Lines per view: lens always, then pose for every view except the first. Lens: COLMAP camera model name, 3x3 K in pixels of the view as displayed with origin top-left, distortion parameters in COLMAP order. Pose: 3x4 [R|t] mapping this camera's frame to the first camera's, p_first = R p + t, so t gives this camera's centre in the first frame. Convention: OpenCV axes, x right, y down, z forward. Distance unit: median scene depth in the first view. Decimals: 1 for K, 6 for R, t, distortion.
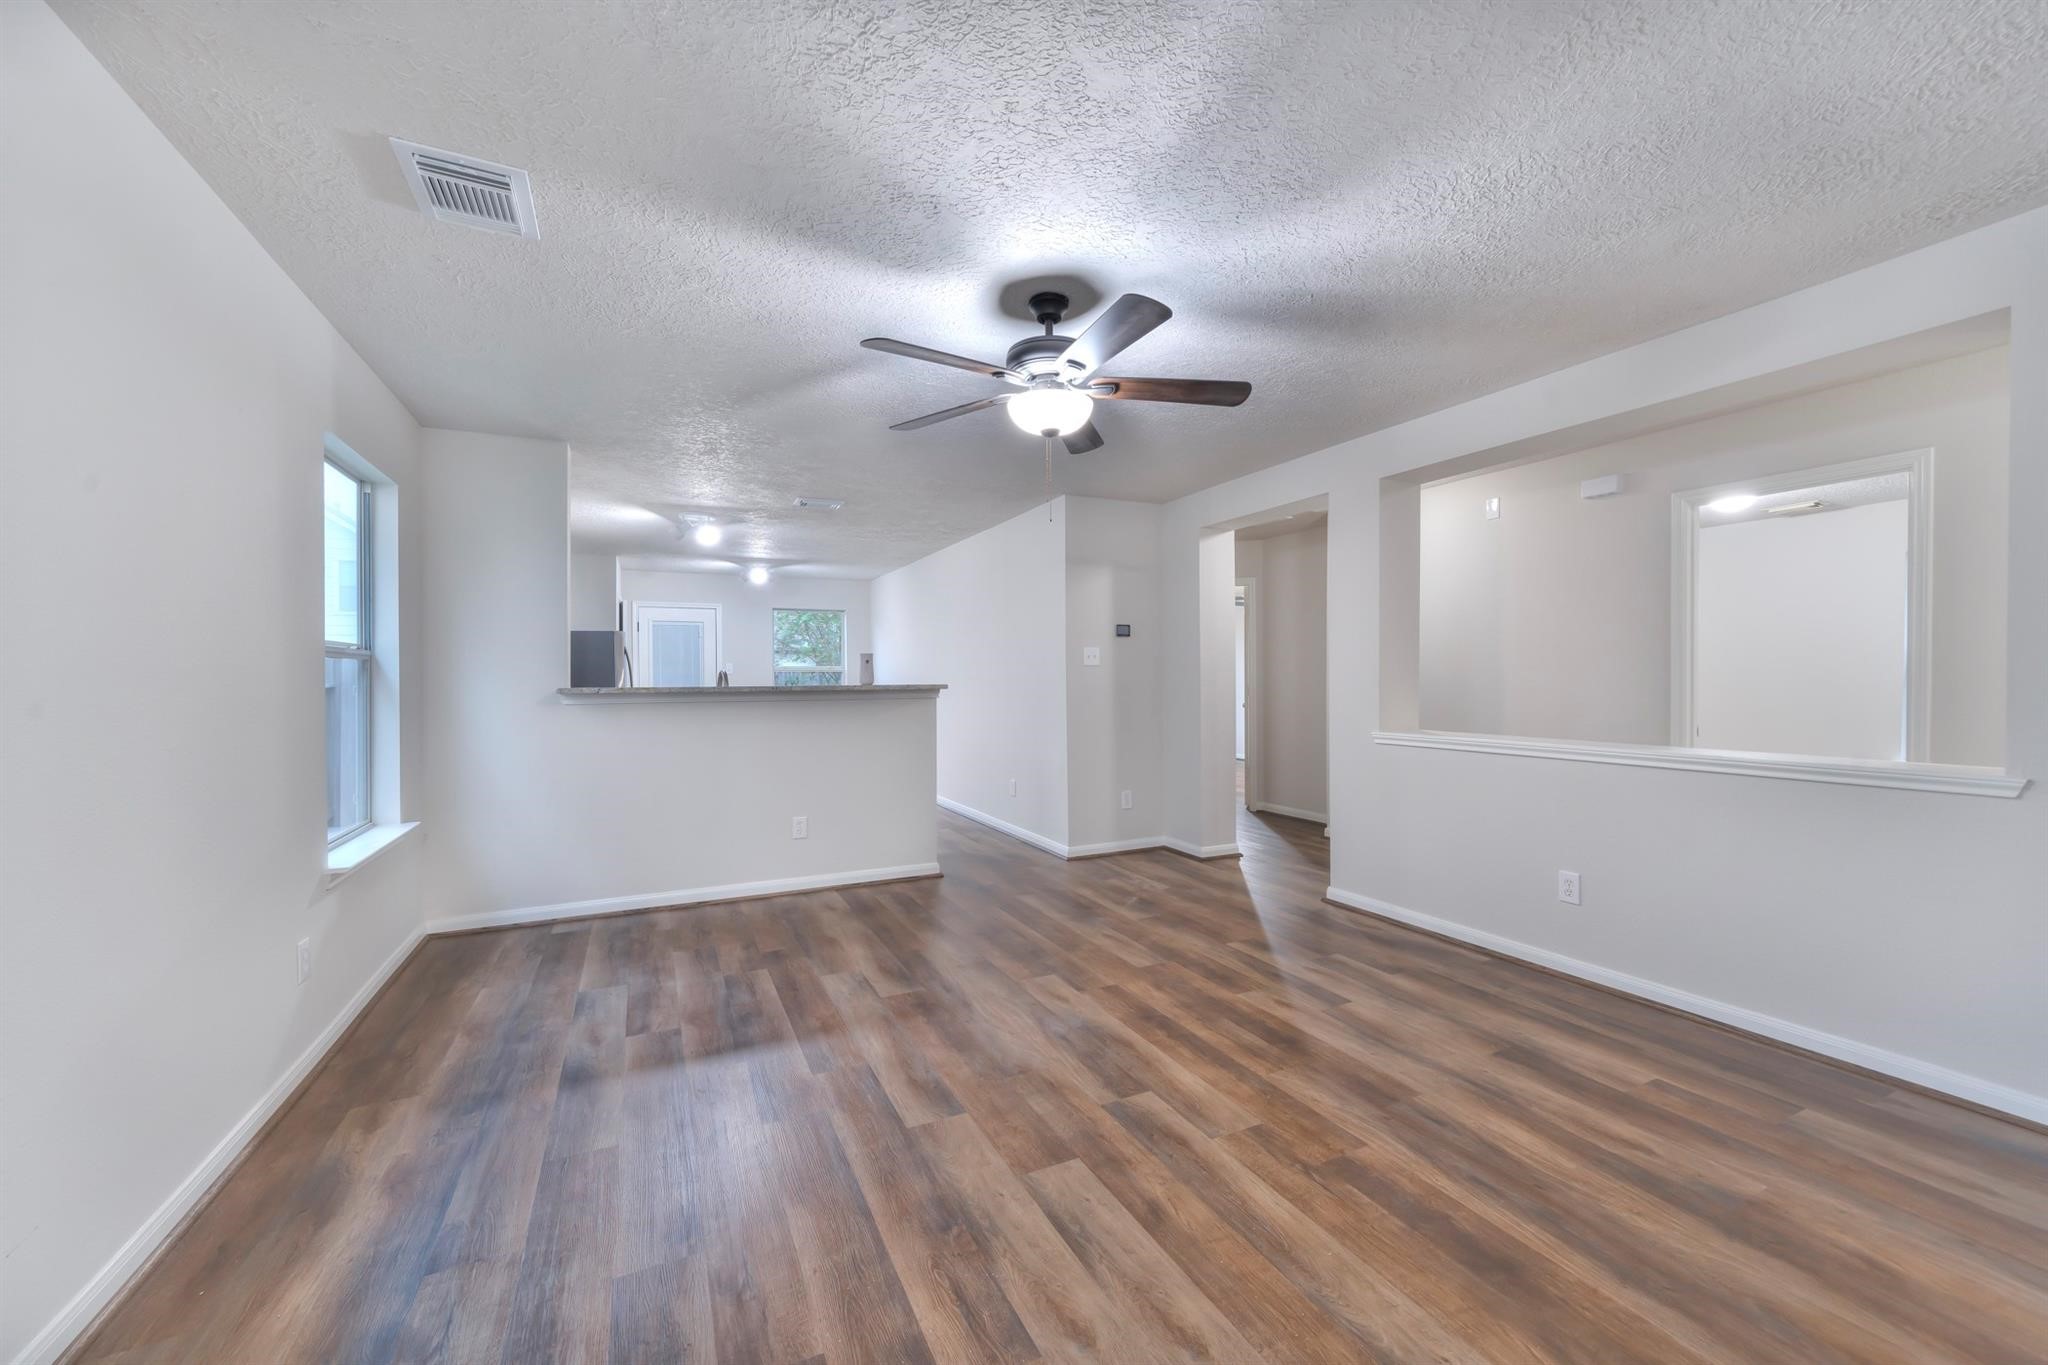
lens RADIAL K [[787.0, 0, 1022.9], [0, 787.0, 680.7], [0, 0, 1]] dist [0.000593, 0.000111]
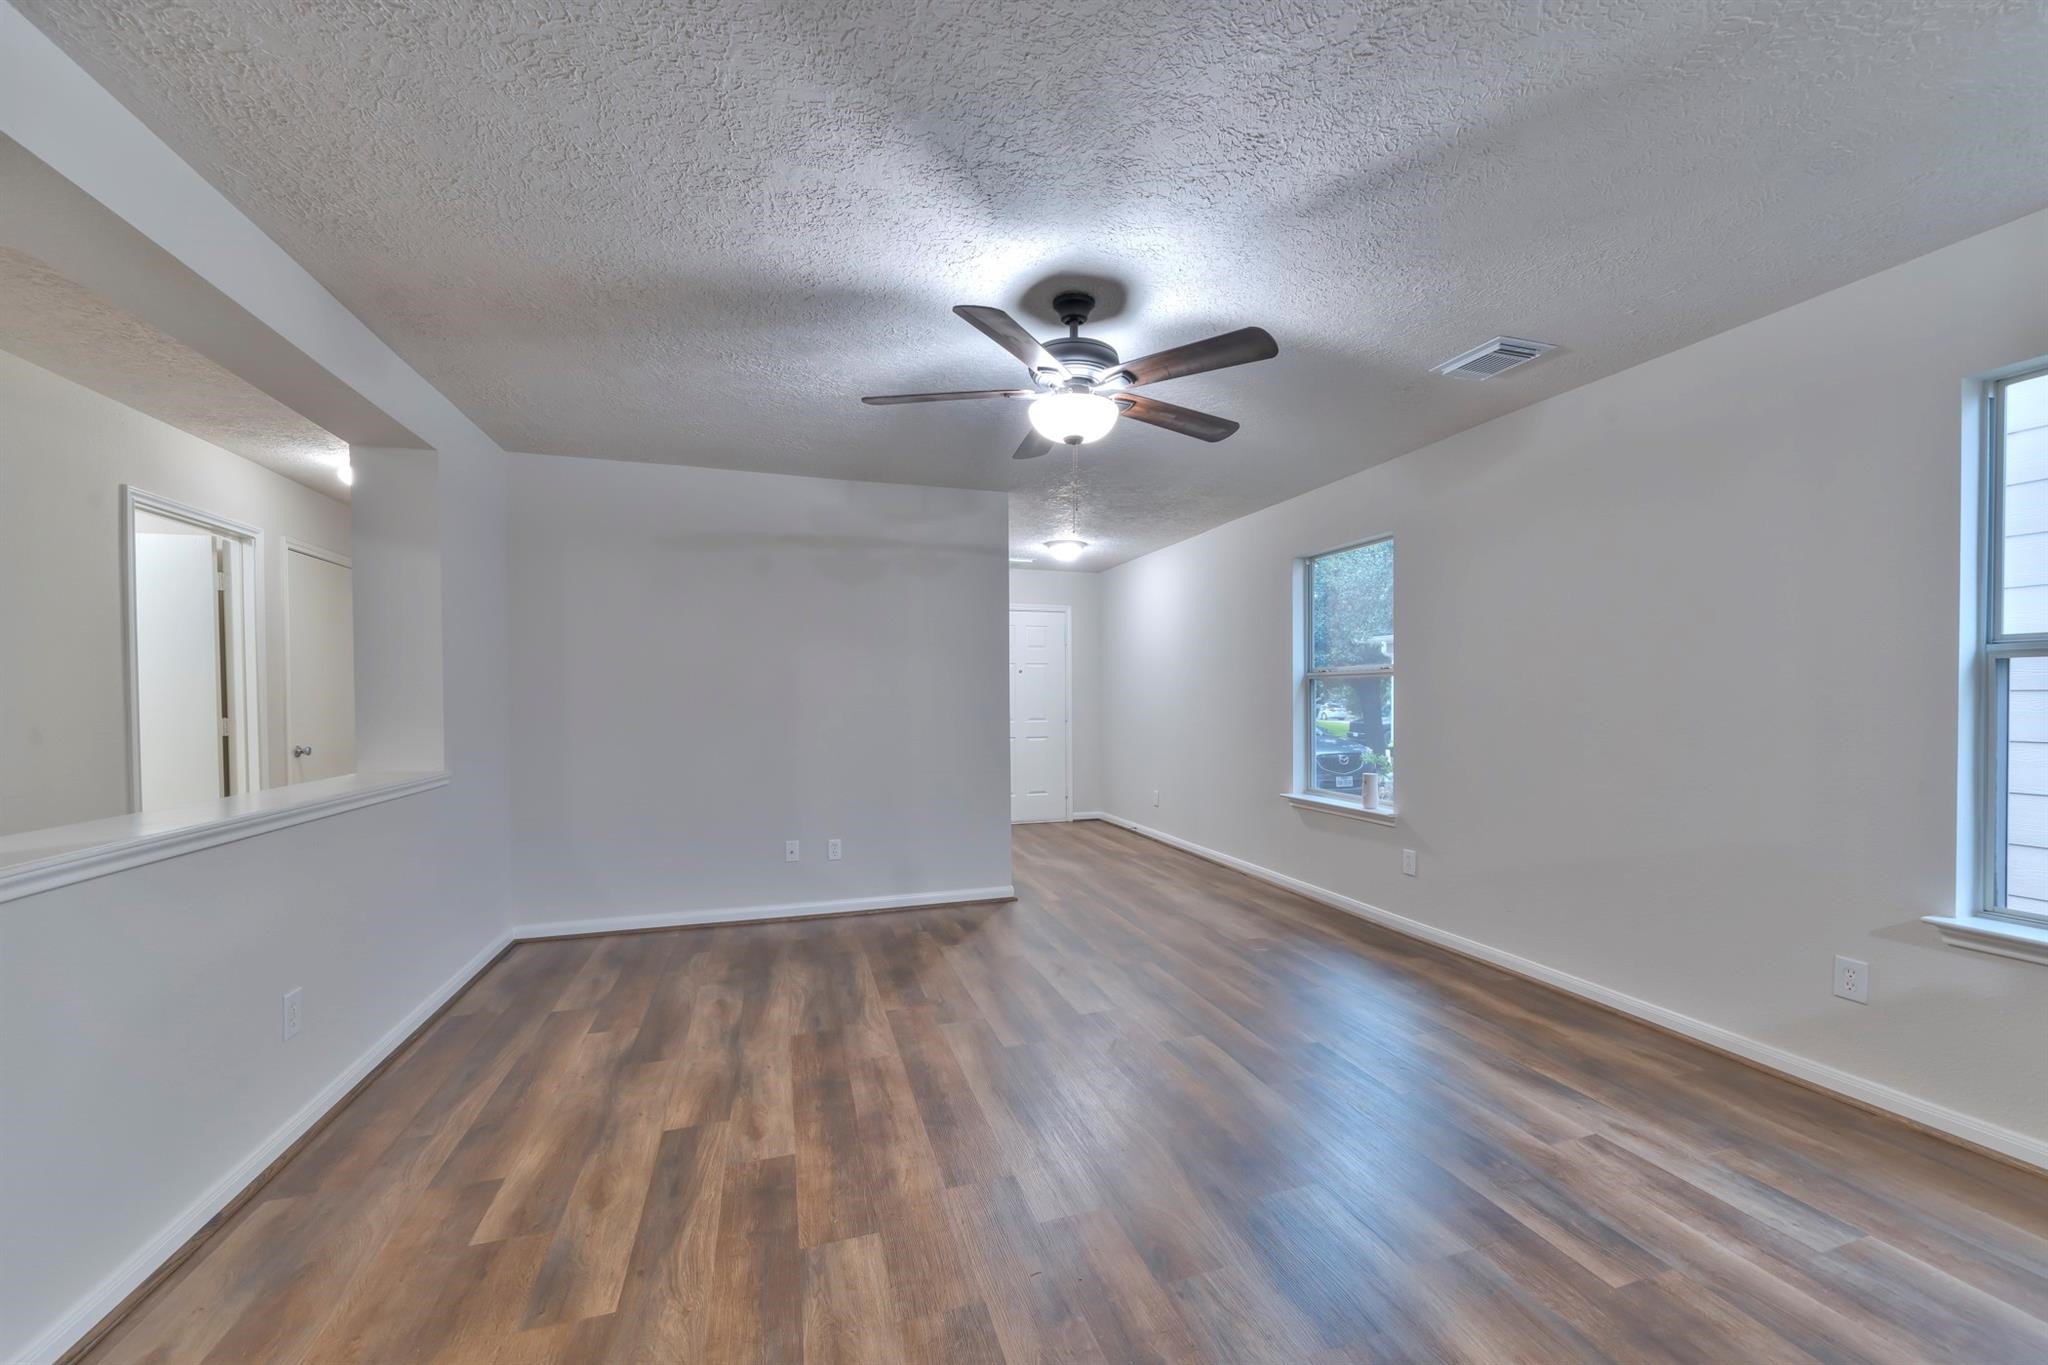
lens RADIAL K [[787.0, 0, 1036.6], [0, 787.0, 700.4], [0, 0, 1]] dist [0.000593, 0.000111]
pose [[-0.989125, 0.010004, 0.146738, -0.055194], [0.011142, 0.999914, 0.006938, -0.008282], [-0.146656, 0.008497, -0.989151, 1.859924]]
